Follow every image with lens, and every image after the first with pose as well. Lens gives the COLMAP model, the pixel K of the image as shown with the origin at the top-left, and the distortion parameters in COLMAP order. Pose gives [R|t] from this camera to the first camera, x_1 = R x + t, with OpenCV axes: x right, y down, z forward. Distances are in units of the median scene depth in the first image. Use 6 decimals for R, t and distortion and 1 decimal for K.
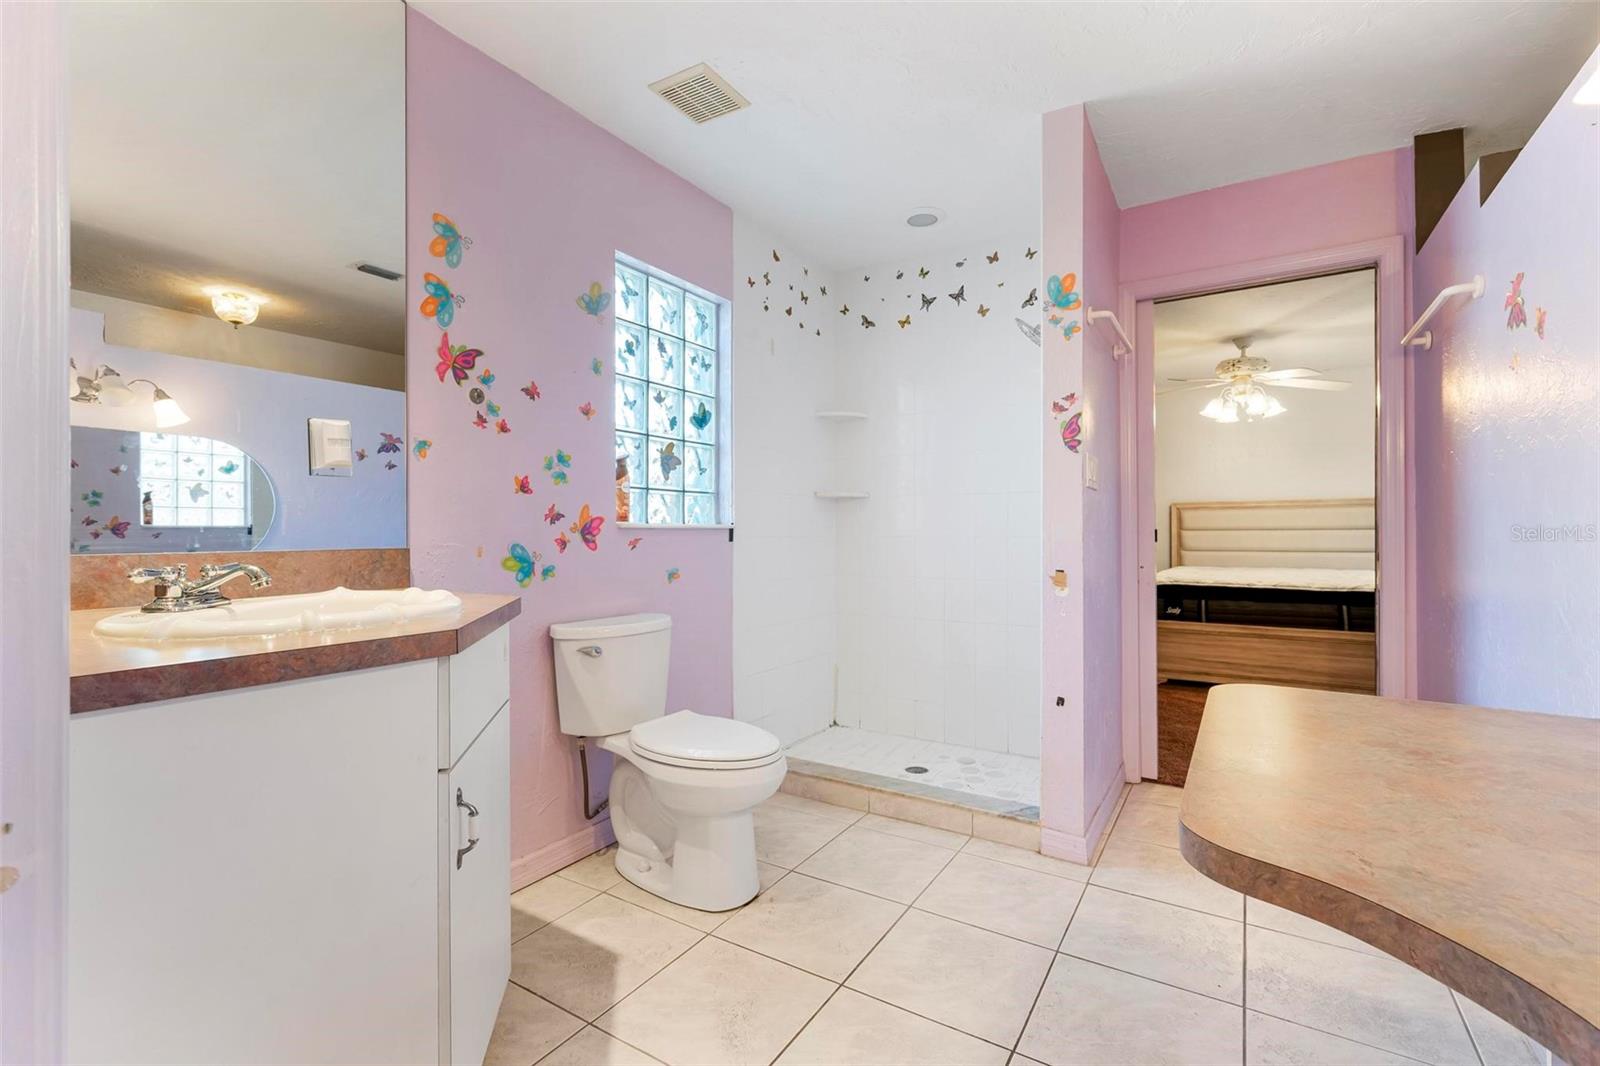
lens RADIAL K [[718.0, 0, 797.0], [0, 718.0, 531.2], [0, 0, 1]] dist [0.001214, -0.000013]
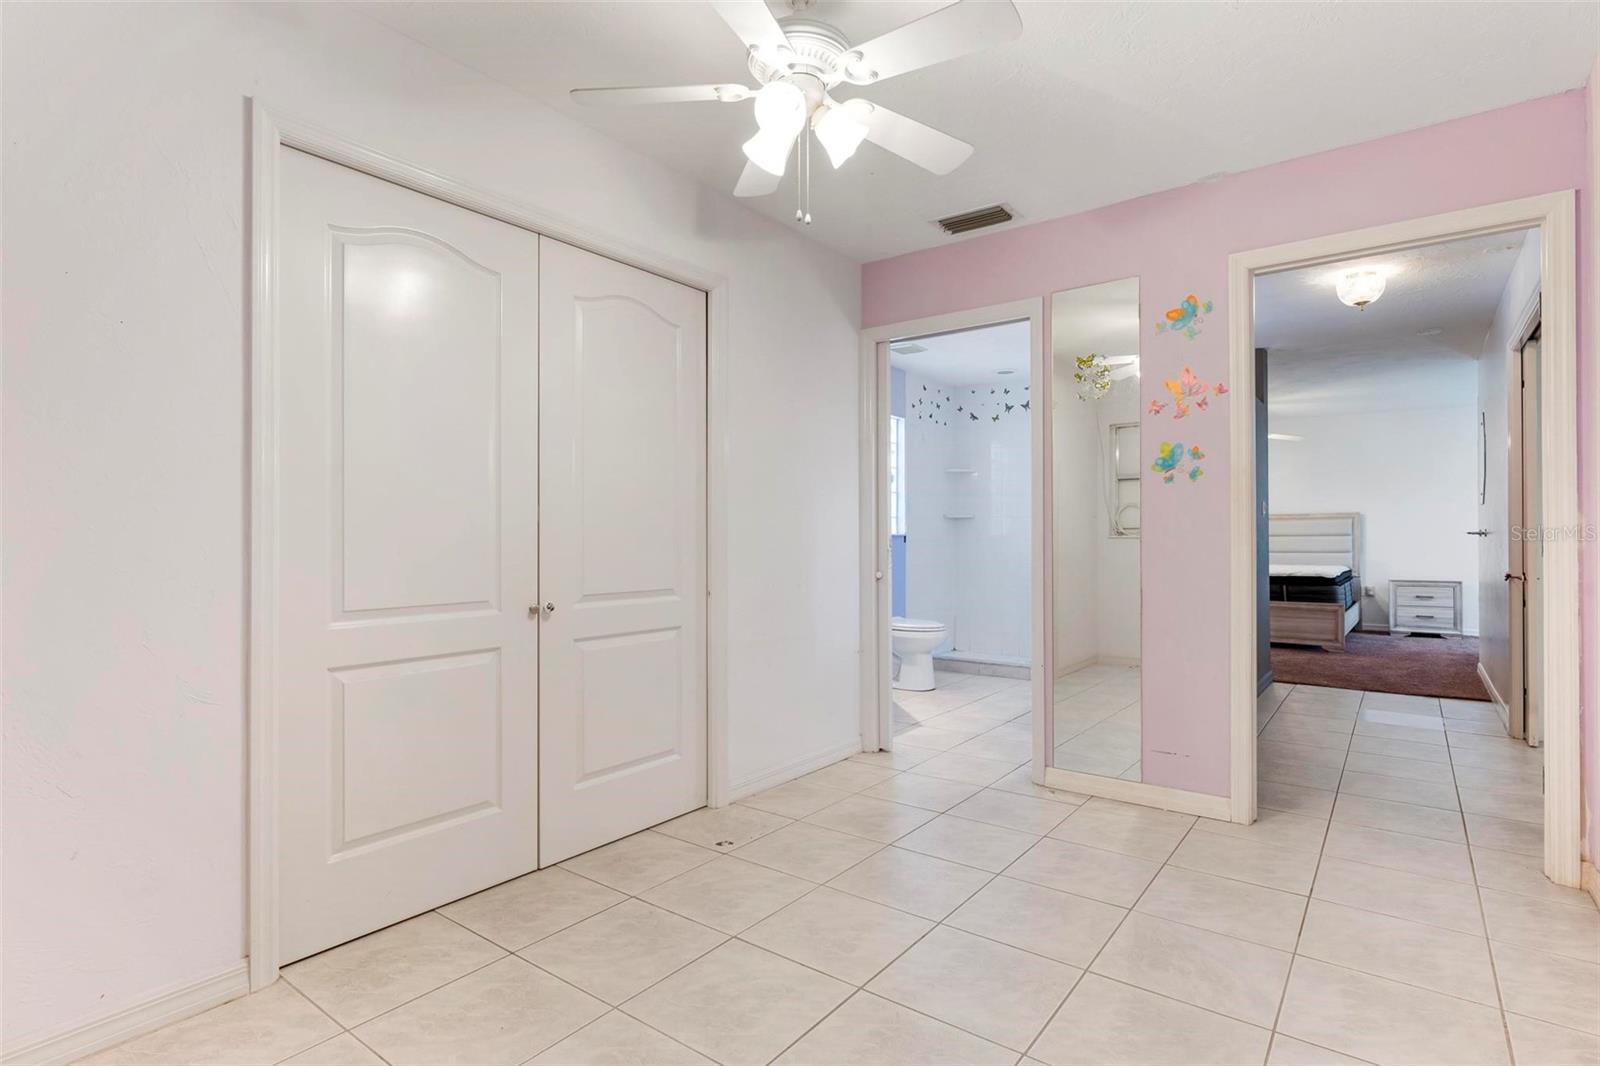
lens RADIAL K [[811.4, 0, 802.1], [0, 811.4, 534.2], [0, 0, 1]] dist [-0.001282, -0.000111]
pose [[0.996698, 0.001988, -0.081179, -0.163104], [-0.001970, 0.999998, 0.000301, -0.007084], [0.081179, -0.000140, 0.996700, -1.037297]]
